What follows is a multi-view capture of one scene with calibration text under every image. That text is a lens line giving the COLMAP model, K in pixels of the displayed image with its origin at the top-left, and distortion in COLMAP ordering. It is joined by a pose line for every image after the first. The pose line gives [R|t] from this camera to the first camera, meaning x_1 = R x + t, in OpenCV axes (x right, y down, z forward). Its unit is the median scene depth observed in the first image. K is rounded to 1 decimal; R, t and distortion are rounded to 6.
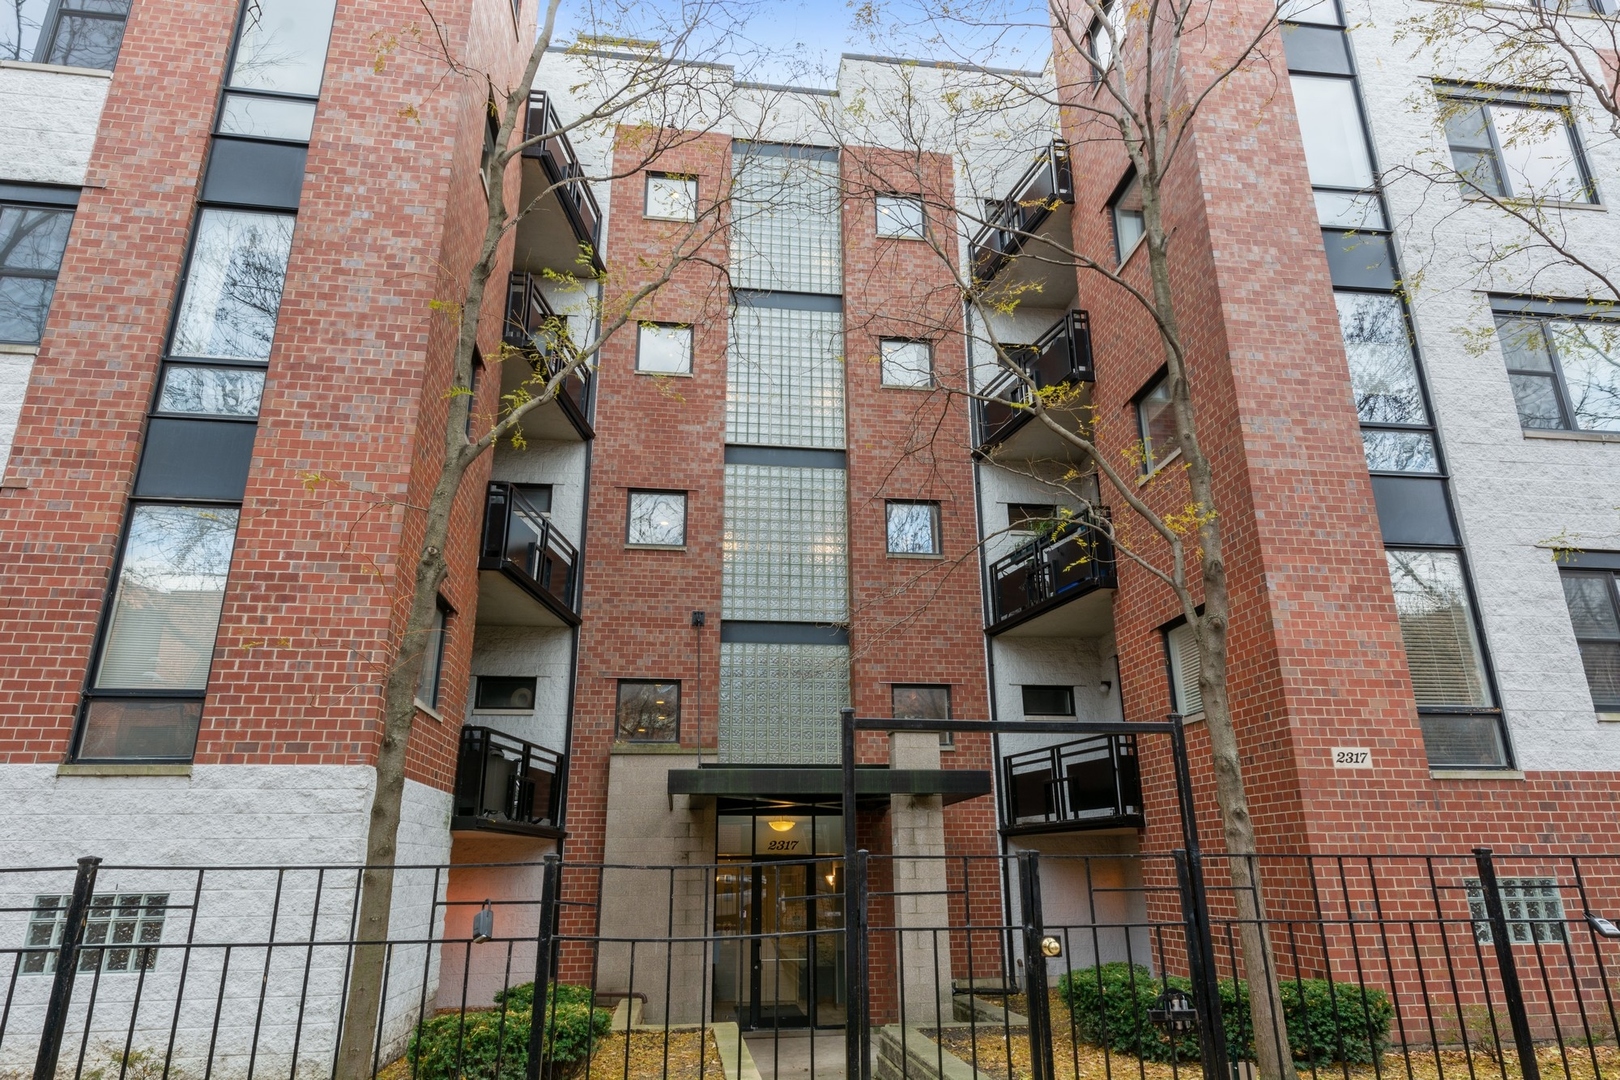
lens RADIAL K [[987.9, 0, 807.6], [0, 987.9, 539.9], [0, 0, 1]] dist [0.023026, -0.009704]
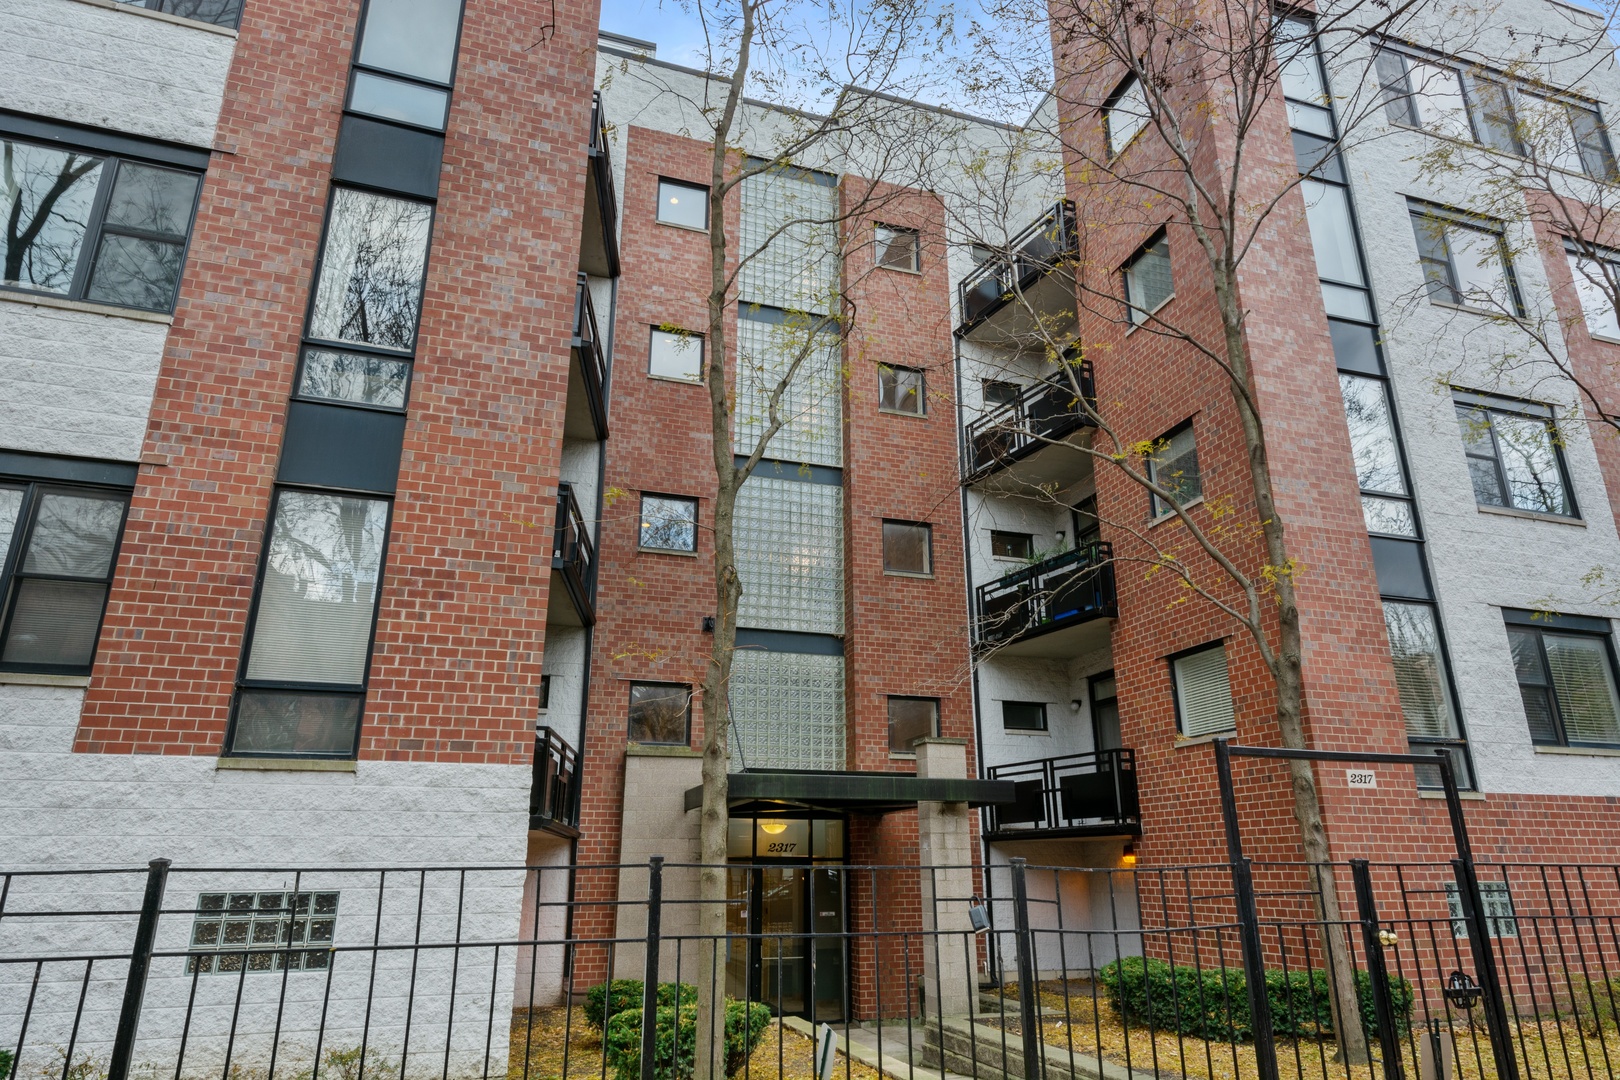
lens RADIAL K [[987.9, 0, 816.4], [0, 987.9, 539.3], [0, 0, 1]] dist [0.023026, -0.009704]
pose [[0.983003, 0.063540, 0.172242, -0.277696], [-0.063160, 0.997974, -0.007692, -0.011170], [-0.172381, -0.003318, 0.985025, -0.036064]]
